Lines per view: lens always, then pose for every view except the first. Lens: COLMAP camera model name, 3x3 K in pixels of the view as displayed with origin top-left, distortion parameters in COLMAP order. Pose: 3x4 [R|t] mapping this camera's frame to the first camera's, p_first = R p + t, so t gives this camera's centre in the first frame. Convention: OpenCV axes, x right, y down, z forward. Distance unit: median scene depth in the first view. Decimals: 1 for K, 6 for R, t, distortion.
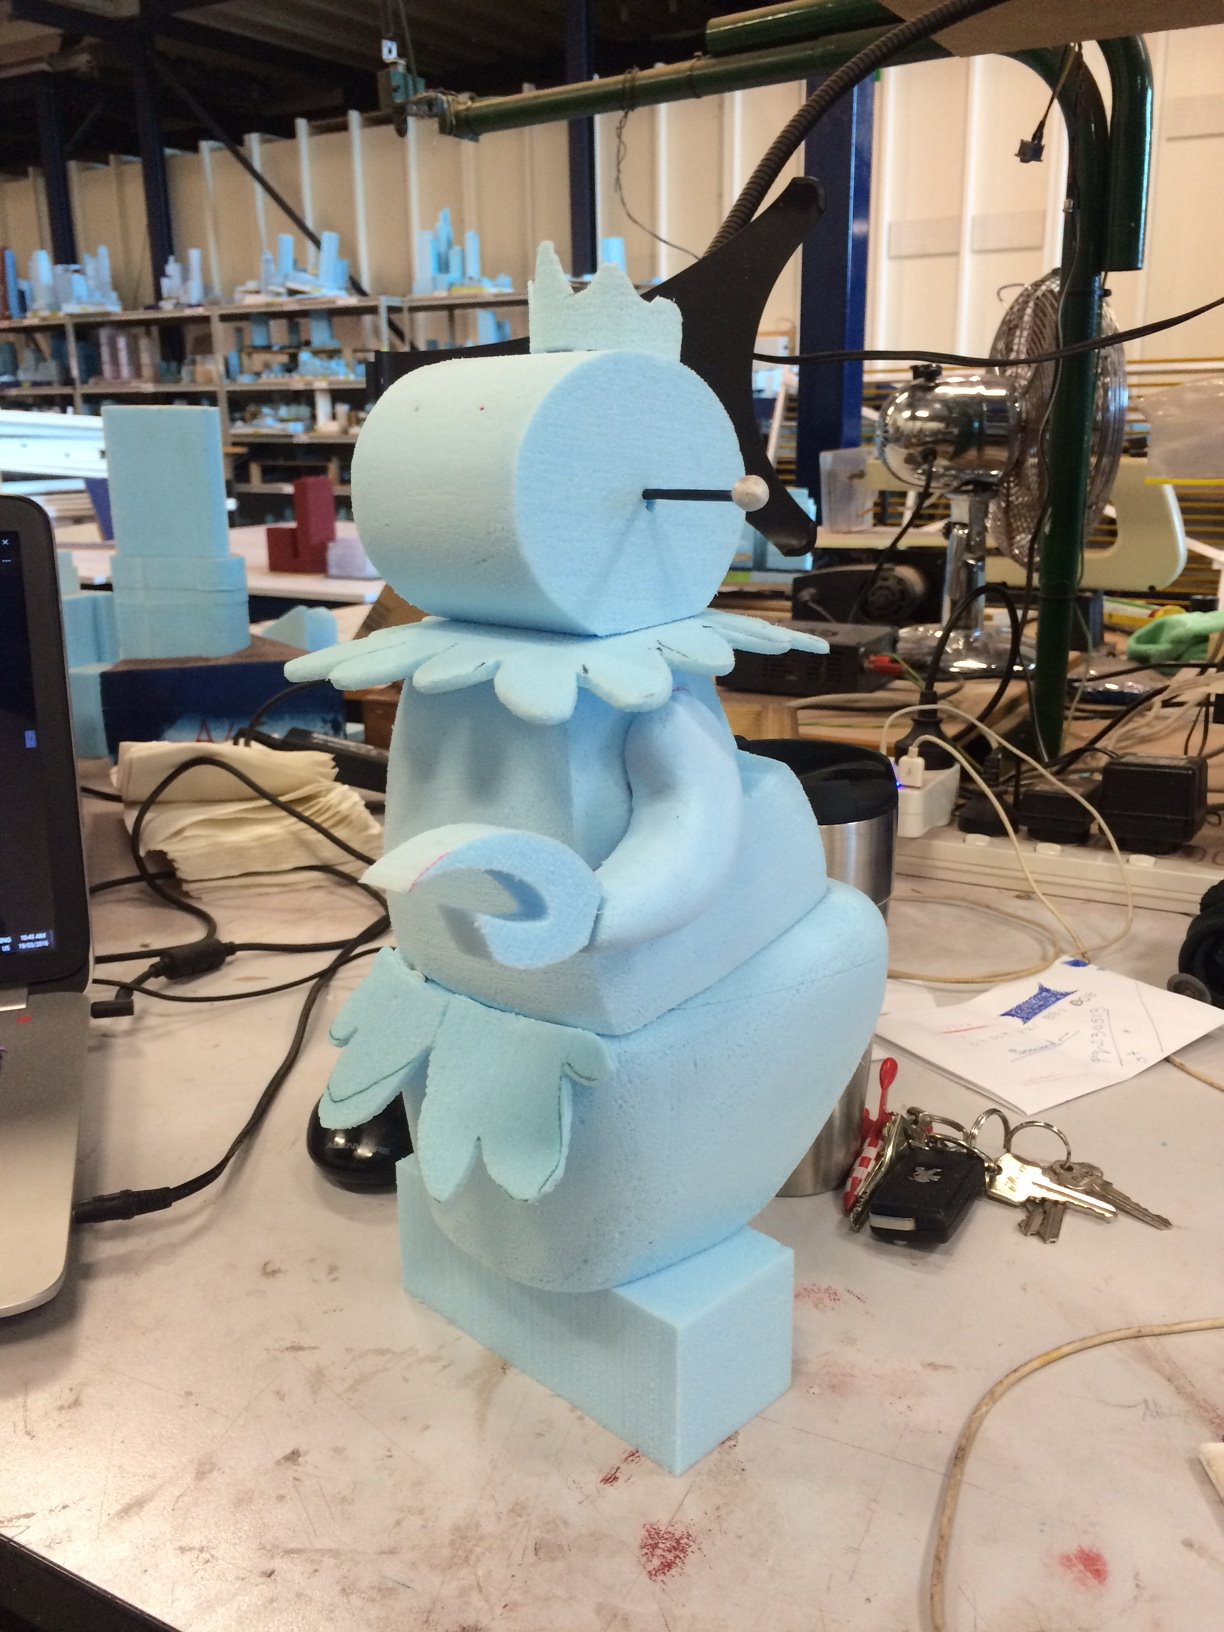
lens RADIAL K [[1410.5, 0, 621.5], [0, 1410.5, 813.1], [0, 0, 1]] dist [0.058423, -0.064222]
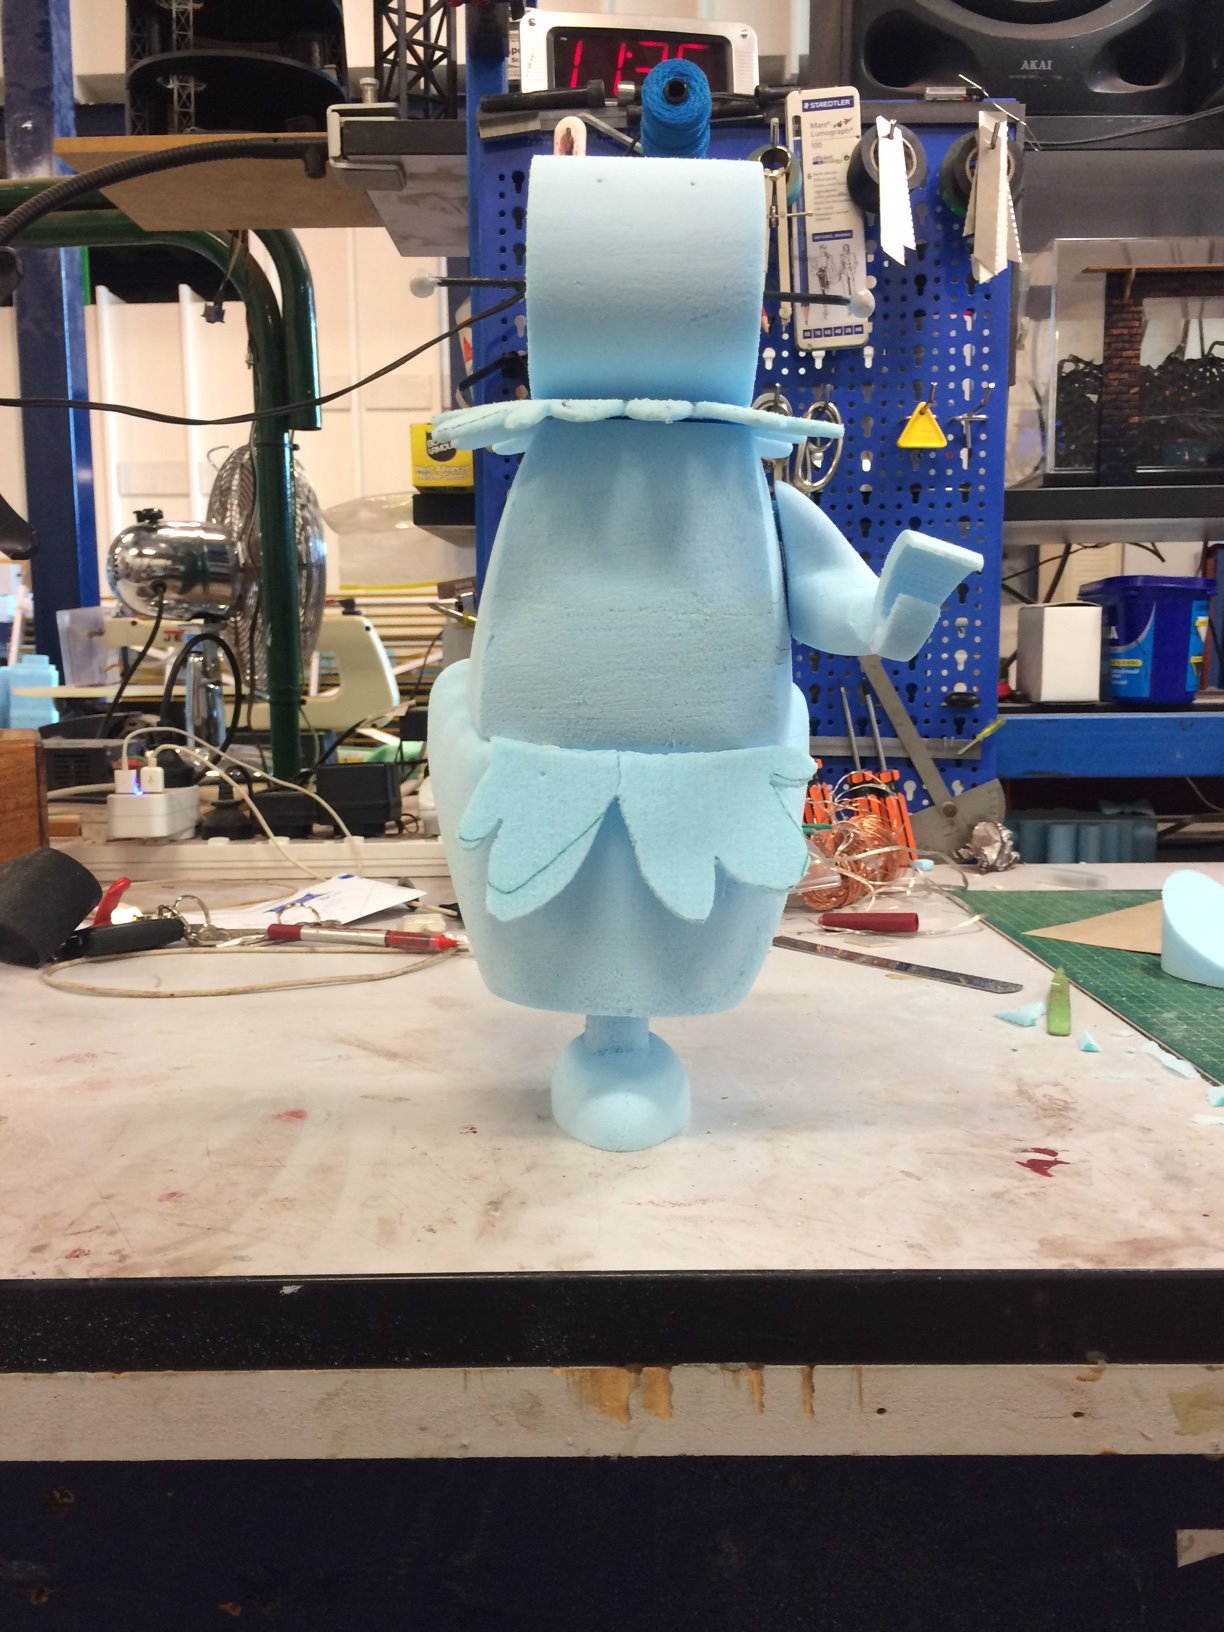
lens RADIAL K [[1410.5, 0, 616.9], [0, 1410.5, 815.5], [0, 0, 1]] dist [0.058423, -0.064222]
pose [[0.876298, -0.052636, 0.478885, -0.008687], [0.130486, 0.982791, -0.130751, 0.111027], [-0.463762, 0.177065, 0.868086, -0.089750]]
